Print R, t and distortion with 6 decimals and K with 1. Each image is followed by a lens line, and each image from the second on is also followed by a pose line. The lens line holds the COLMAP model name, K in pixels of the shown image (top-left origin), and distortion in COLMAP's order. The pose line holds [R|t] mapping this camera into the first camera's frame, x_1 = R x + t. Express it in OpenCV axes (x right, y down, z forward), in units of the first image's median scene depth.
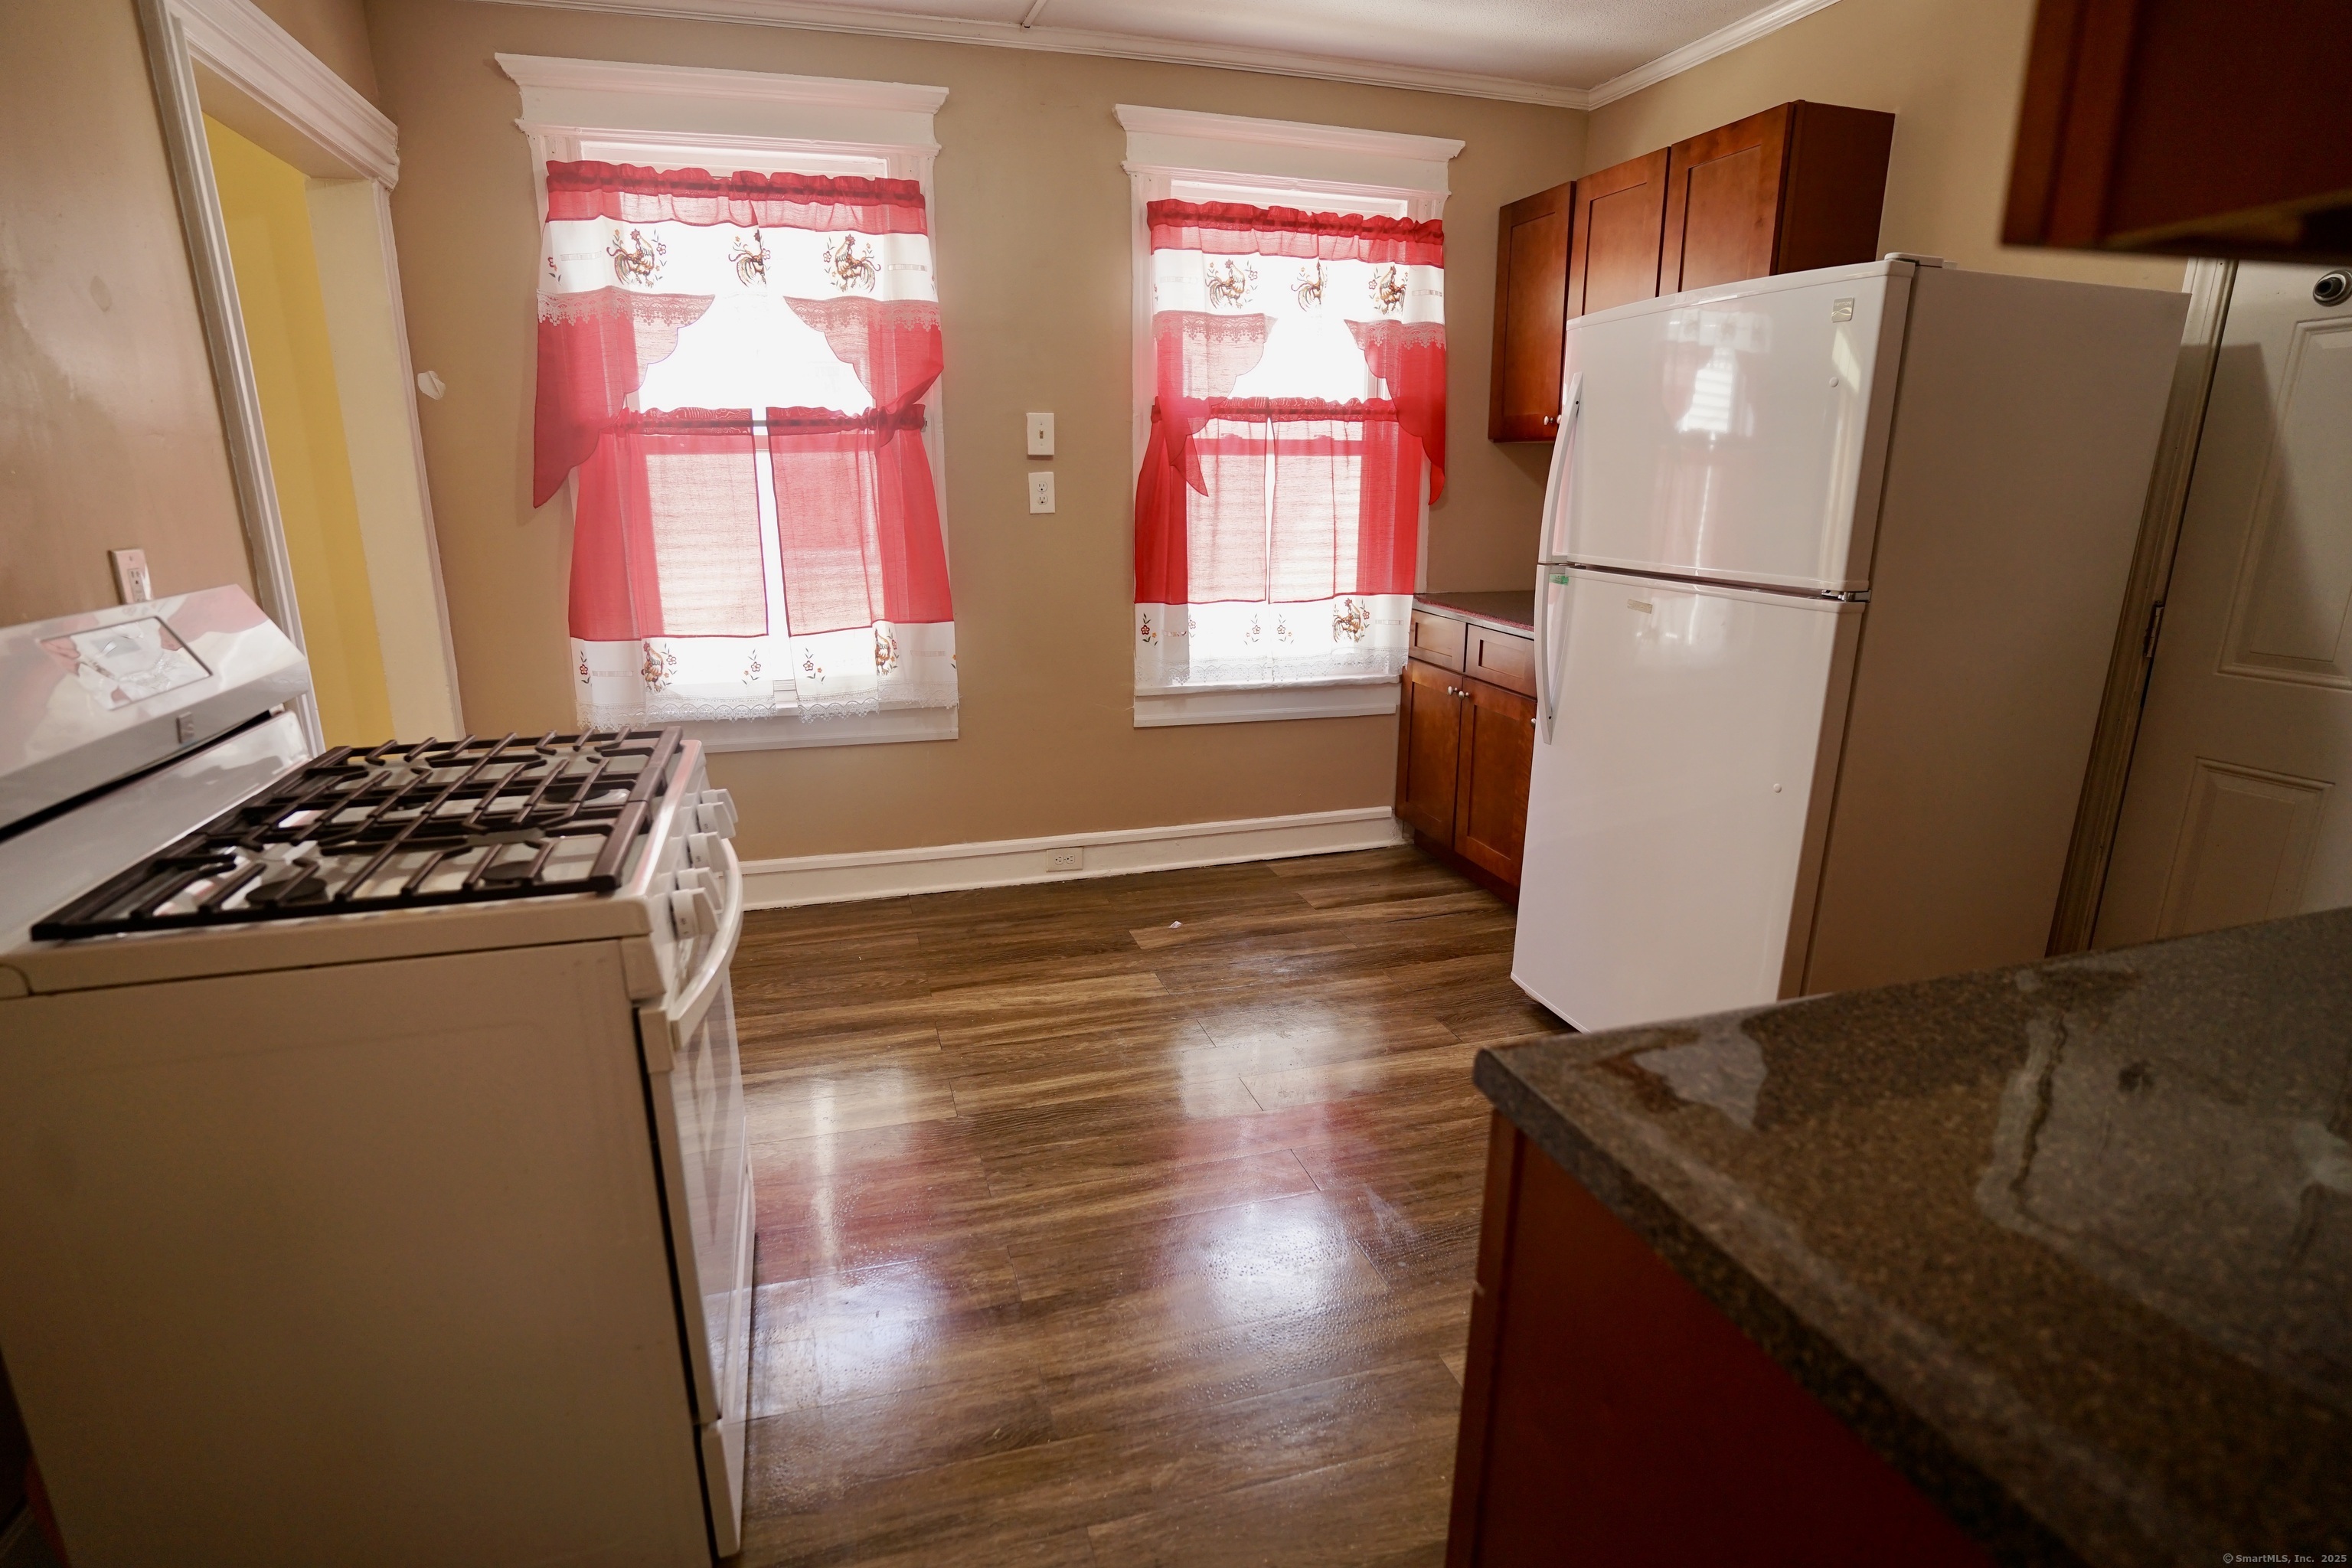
lens RADIAL K [[1163.9, 0, 1176.0], [0, 1163.9, 784.0], [0, 0, 1]] dist [-0.024798, 0.000431]
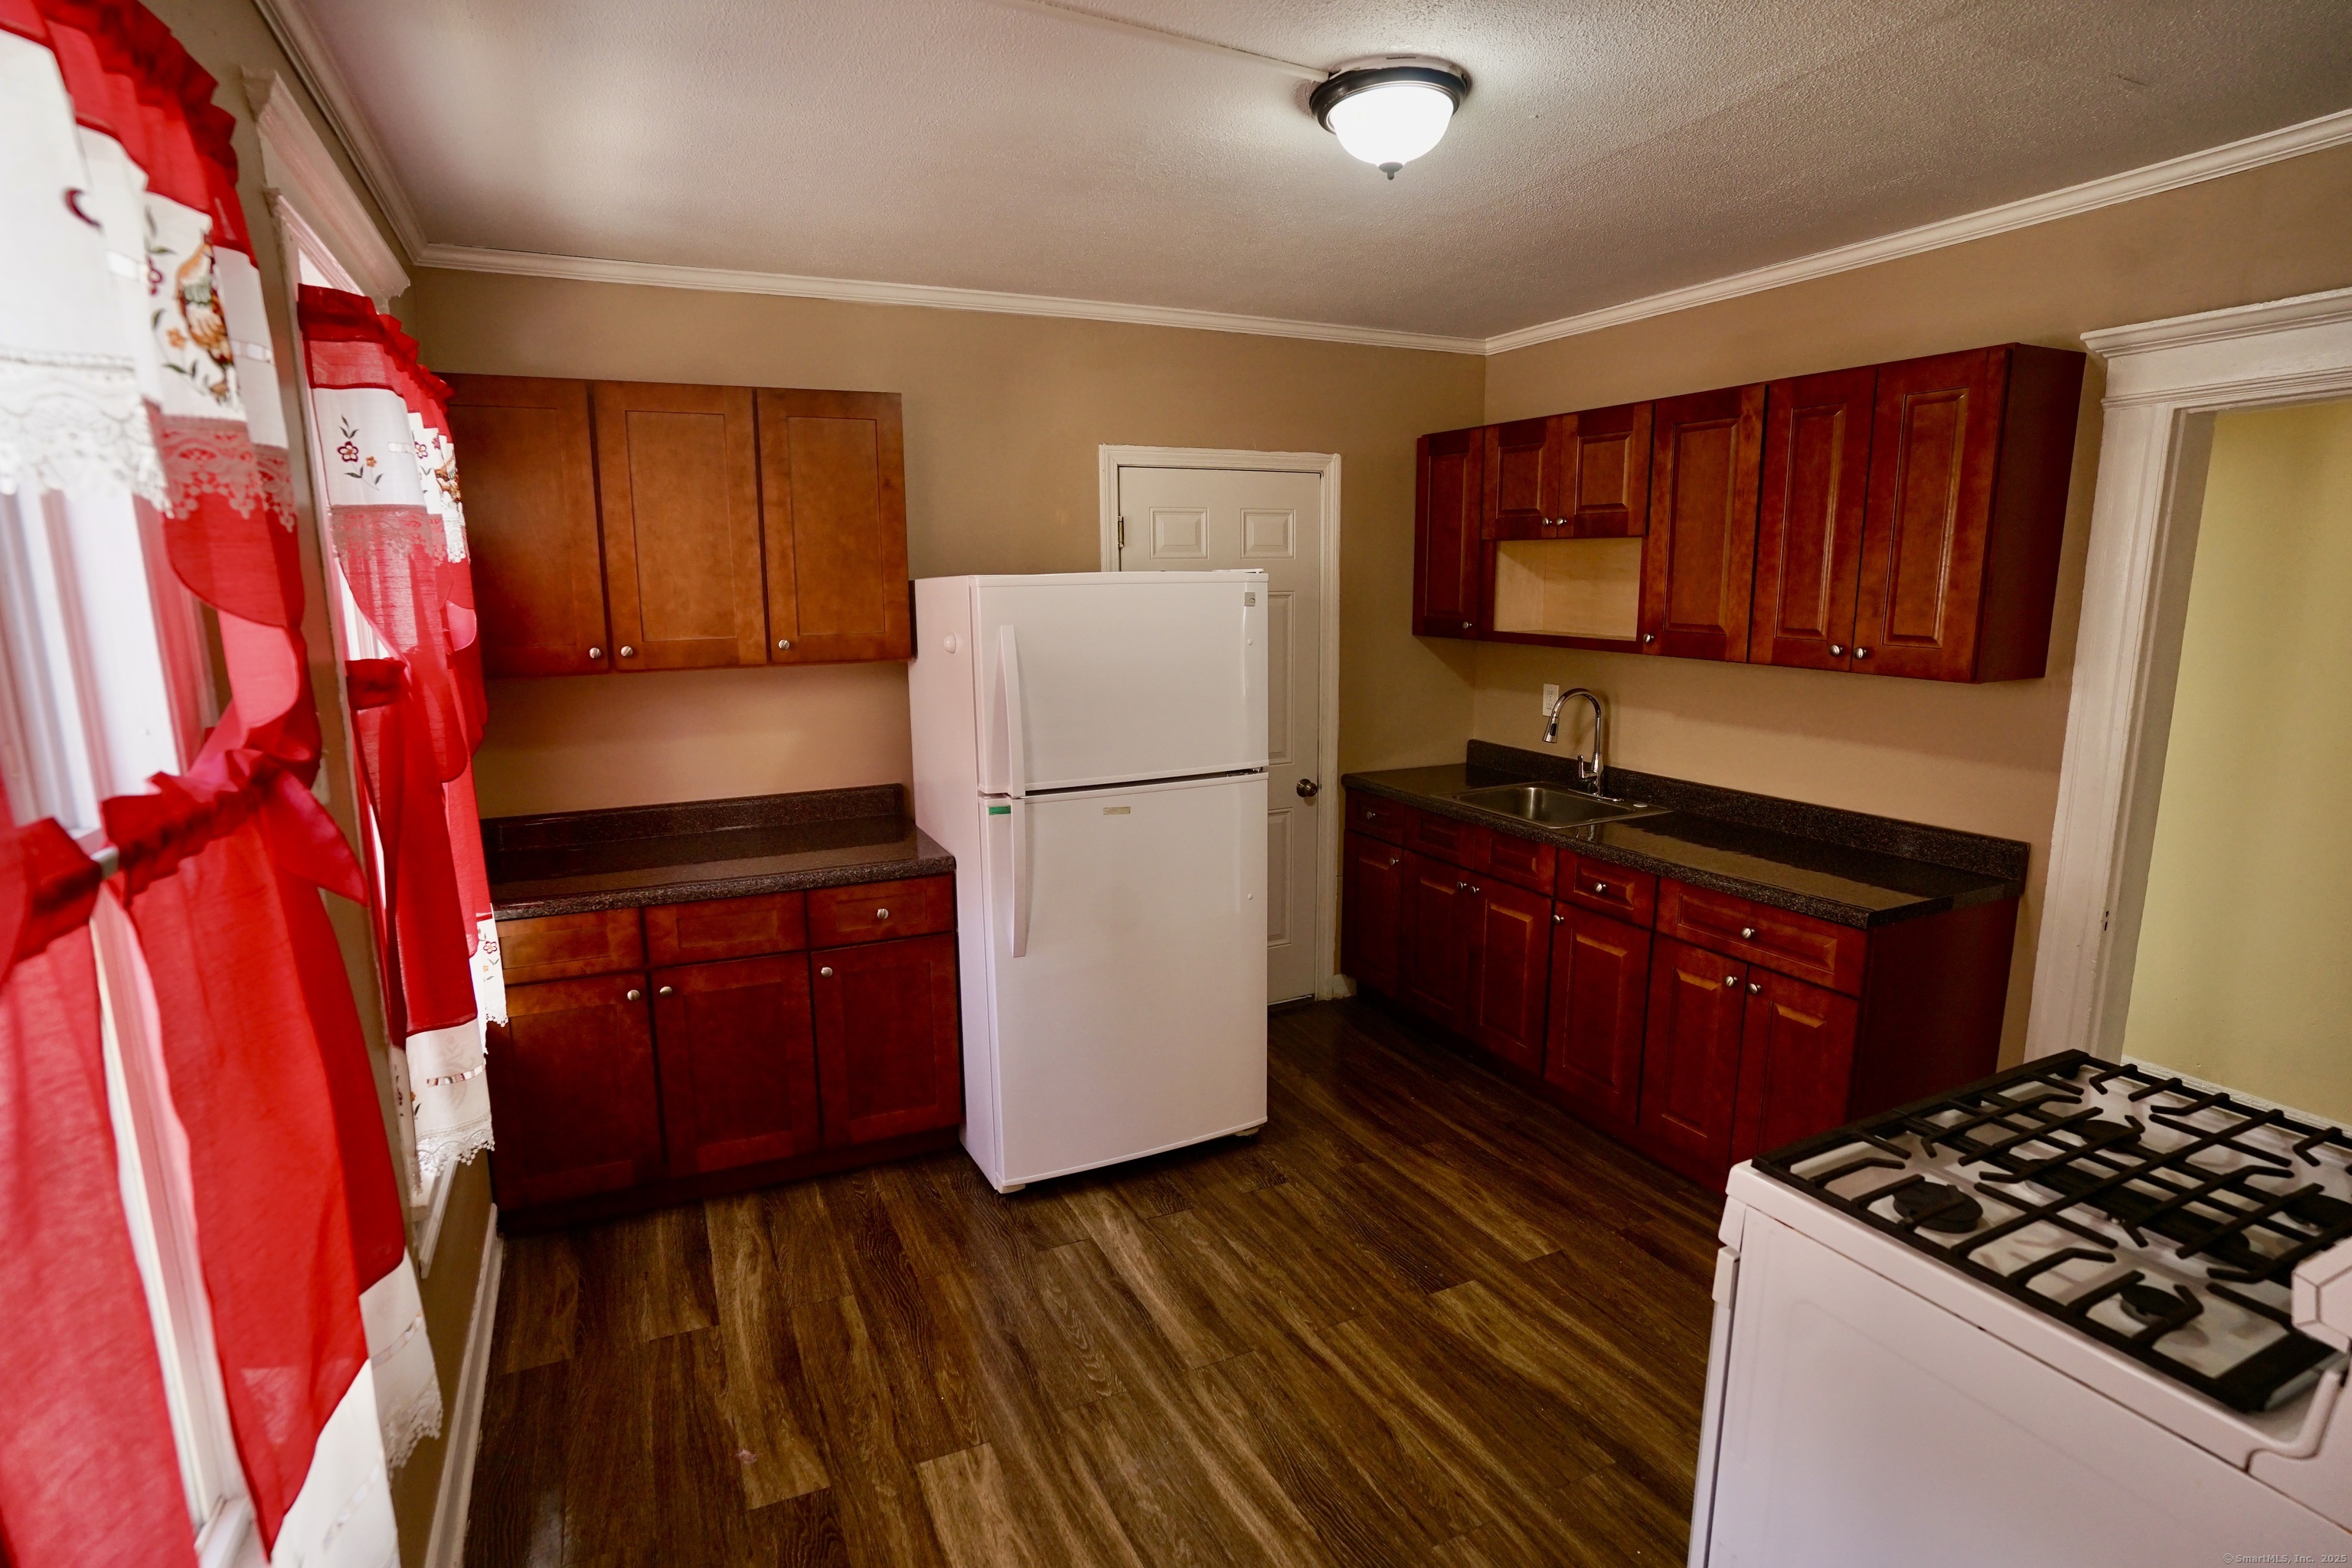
lens RADIAL K [[1163.9, 0, 1176.0], [0, 1163.9, 784.0], [0, 0, 1]] dist [-0.024798, 0.000431]
pose [[-0.133103, -0.173252, 0.975842, -0.612208], [0.265241, 0.942461, 0.203504, -0.306752], [-0.954951, 0.285920, -0.079490, 0.750145]]
